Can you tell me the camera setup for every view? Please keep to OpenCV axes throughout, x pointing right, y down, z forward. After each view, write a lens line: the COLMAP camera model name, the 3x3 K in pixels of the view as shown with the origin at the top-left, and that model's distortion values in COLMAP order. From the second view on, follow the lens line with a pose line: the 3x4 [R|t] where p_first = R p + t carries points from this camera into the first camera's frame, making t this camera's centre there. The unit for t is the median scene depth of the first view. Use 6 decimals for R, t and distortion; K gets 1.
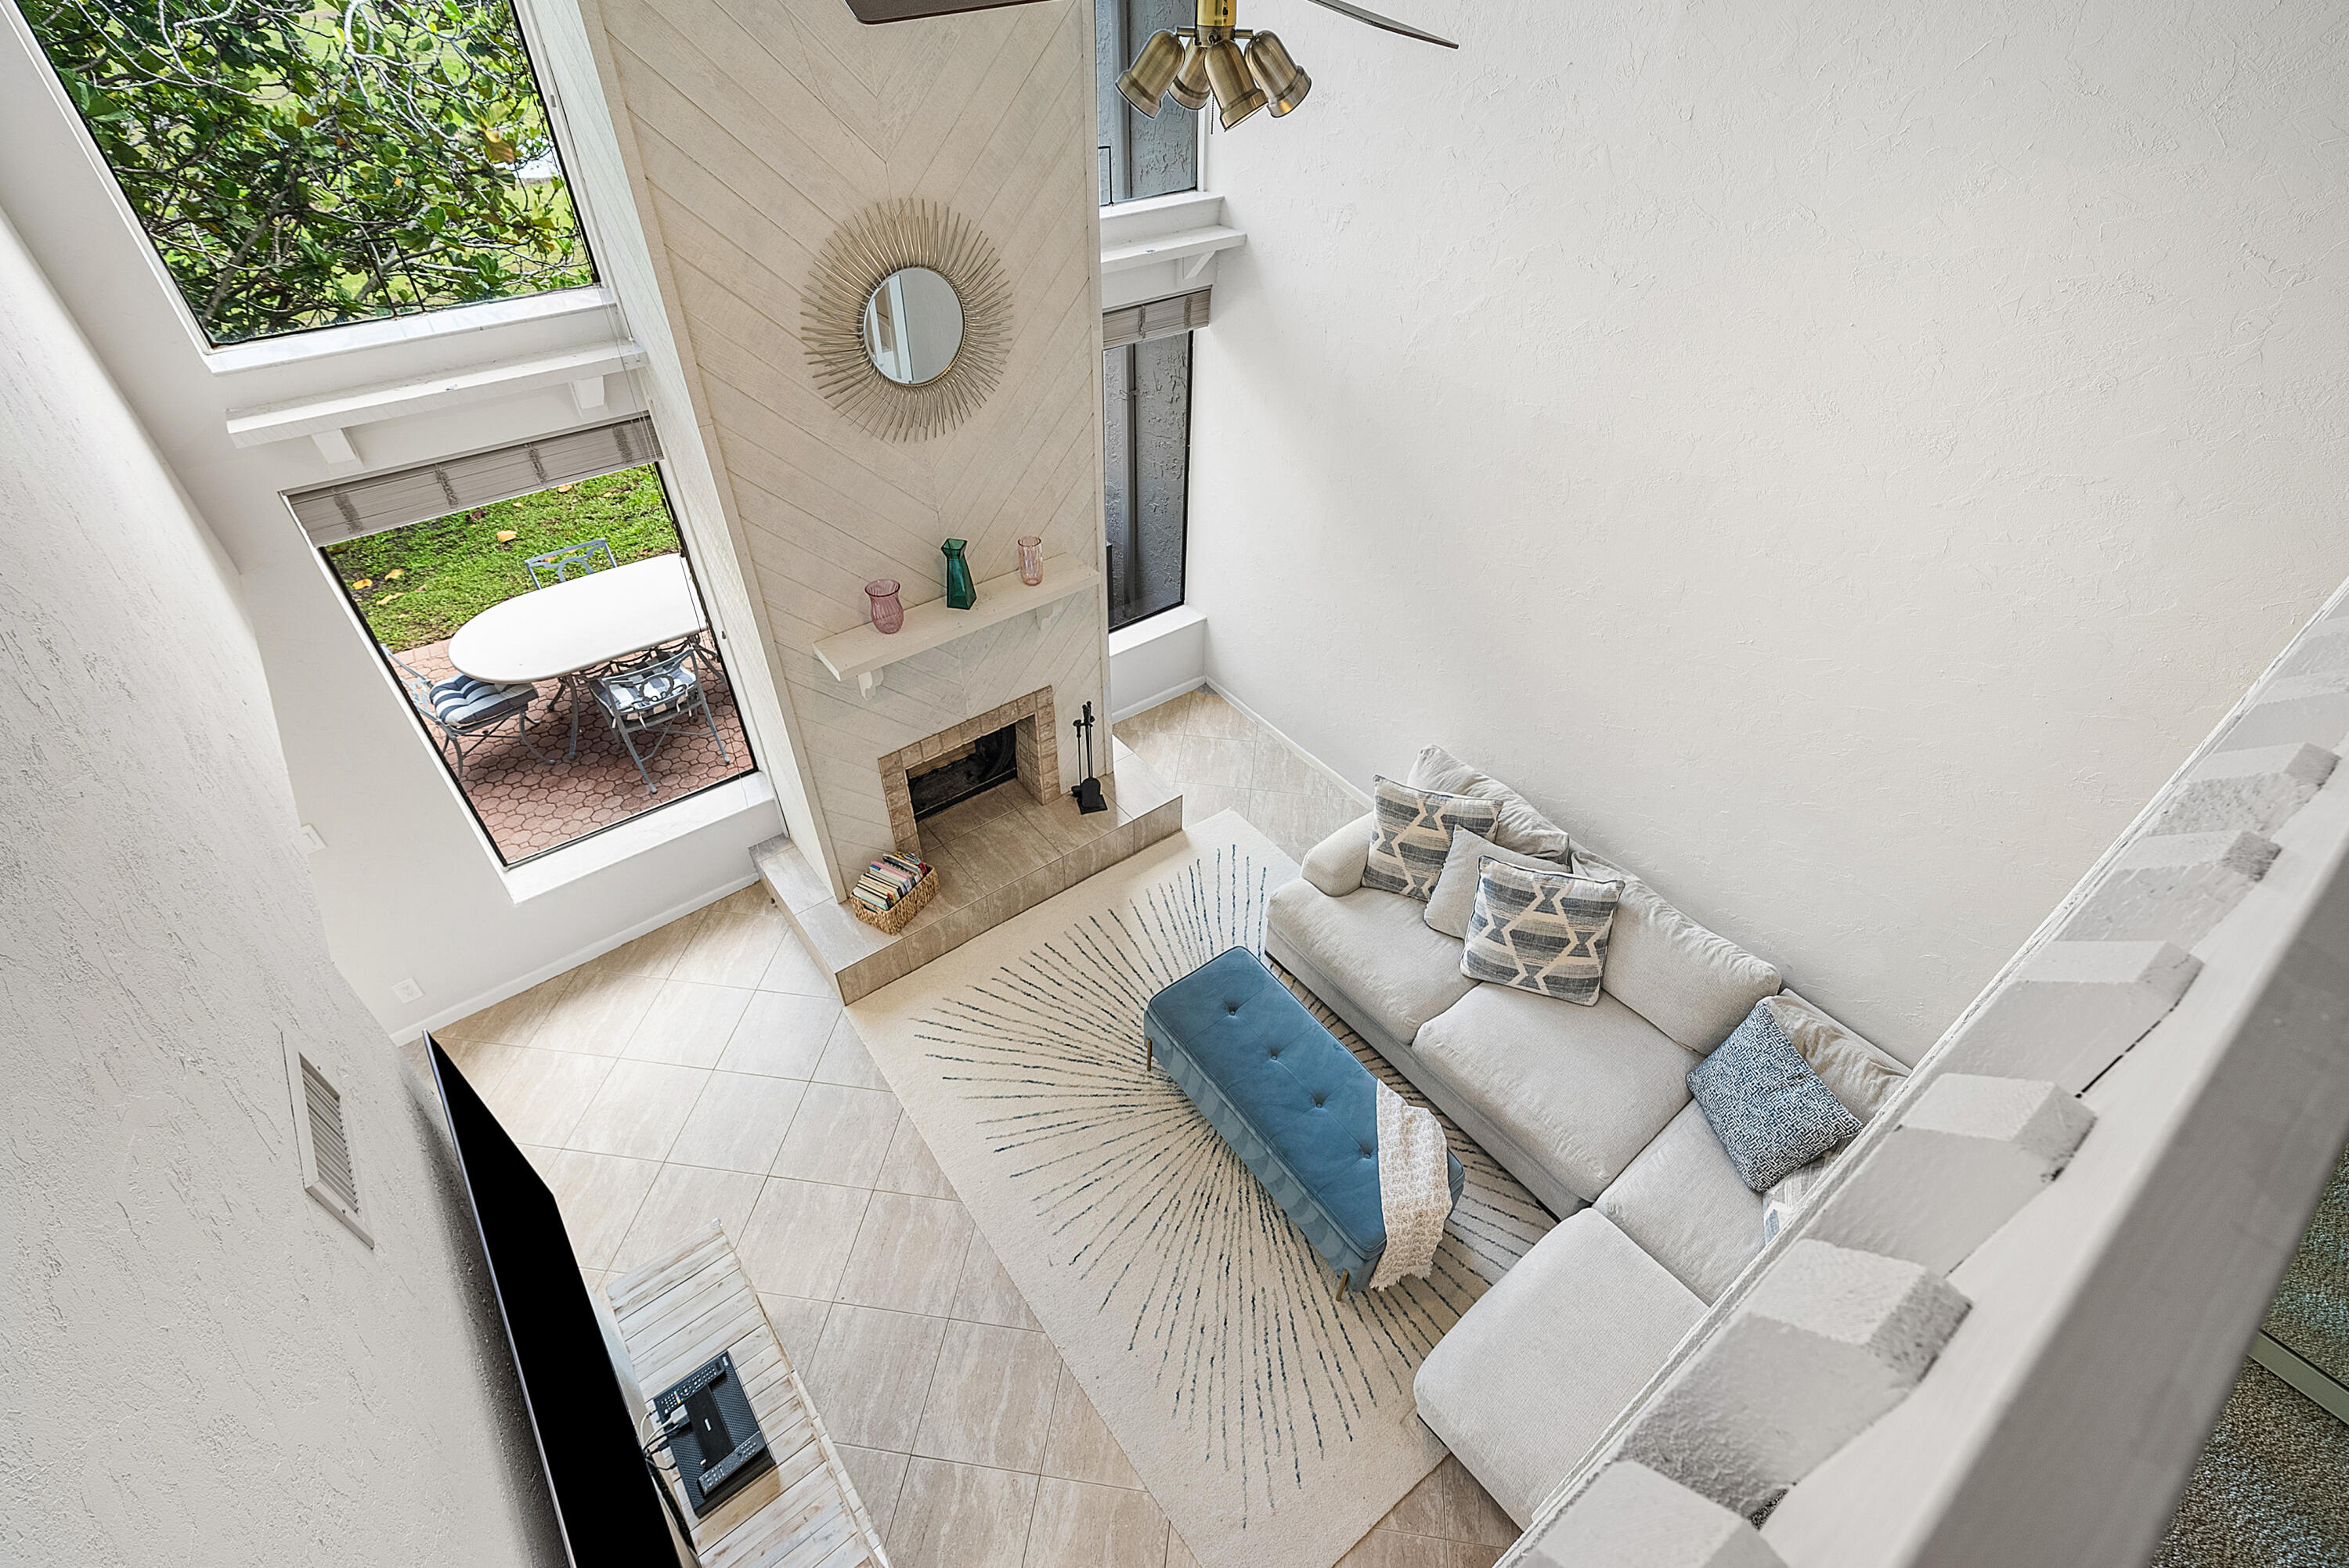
lens RADIAL K [[1039.1, 0, 1172.5], [0, 1039.1, 785.0], [0, 0, 1]] dist [0.000167, 0.000380]
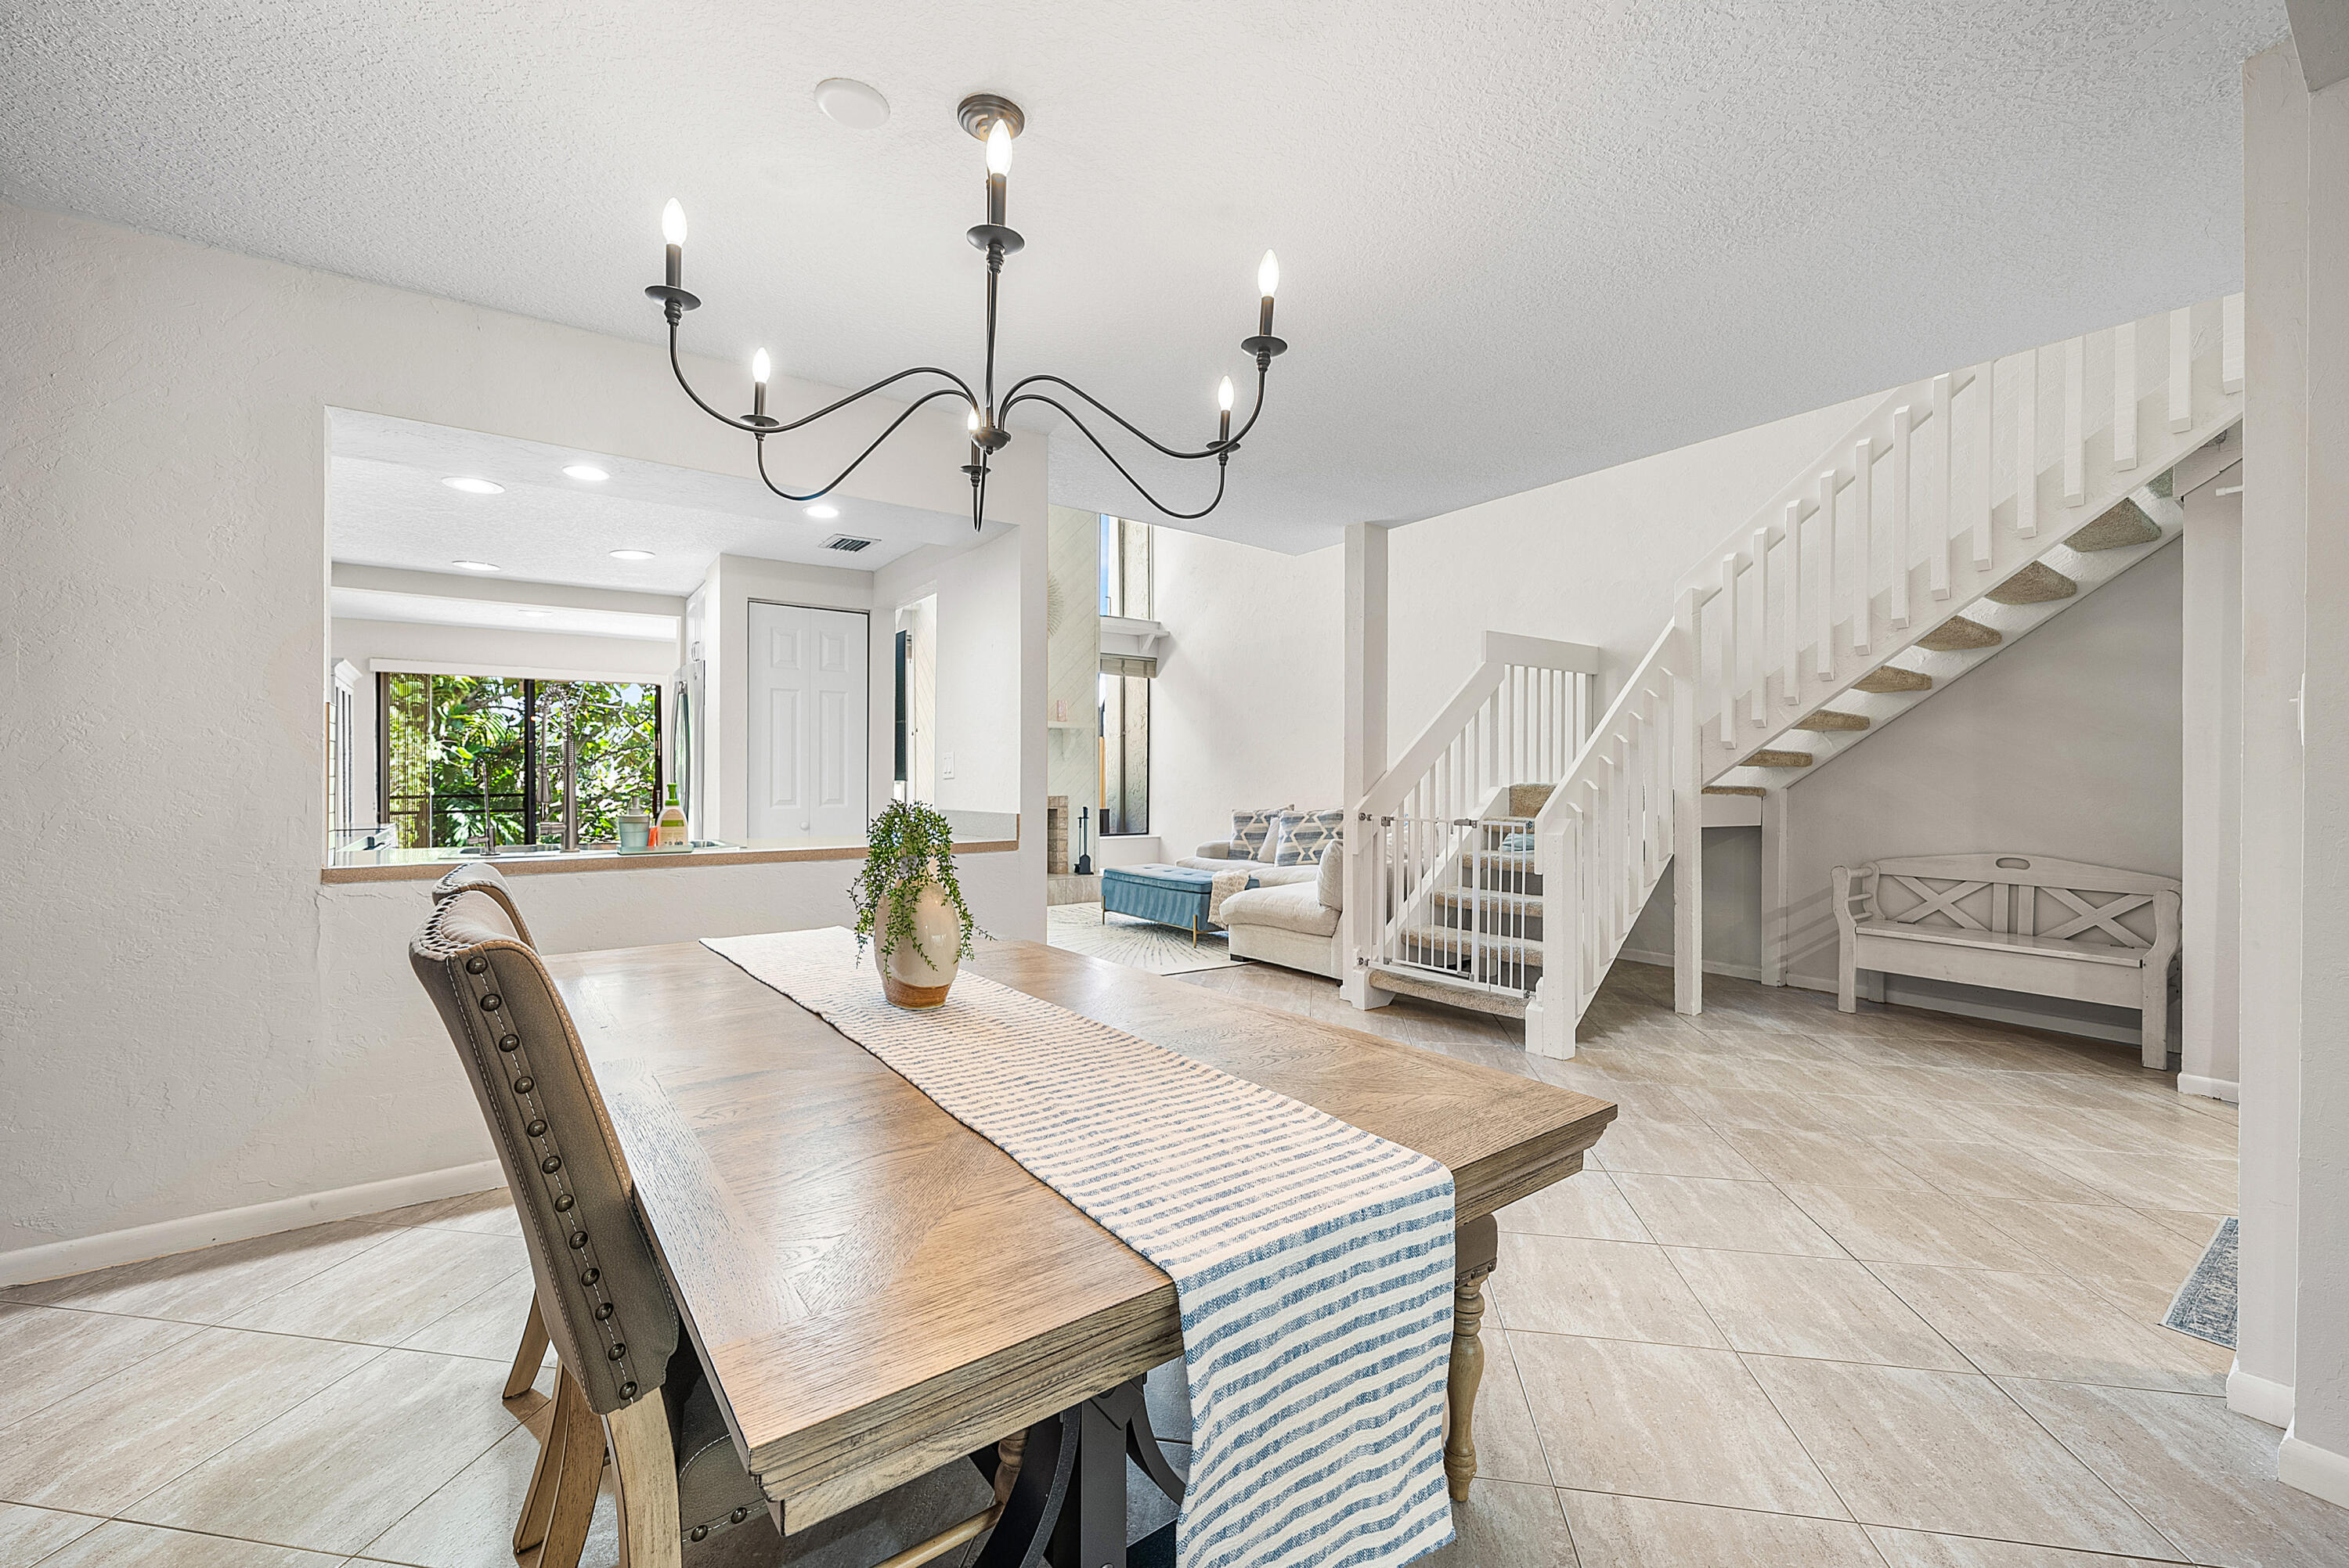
lens RADIAL K [[943.7, 0, 1173.8], [0, 943.7, 785.2], [0, 0, 1]] dist [-0.002138, -0.000318]
pose [[0.999419, -0.011826, -0.031968, 0.150405], [-0.011916, 0.757483, -0.652746, 1.139202], [0.031934, 0.652748, 0.756902, -0.363294]]
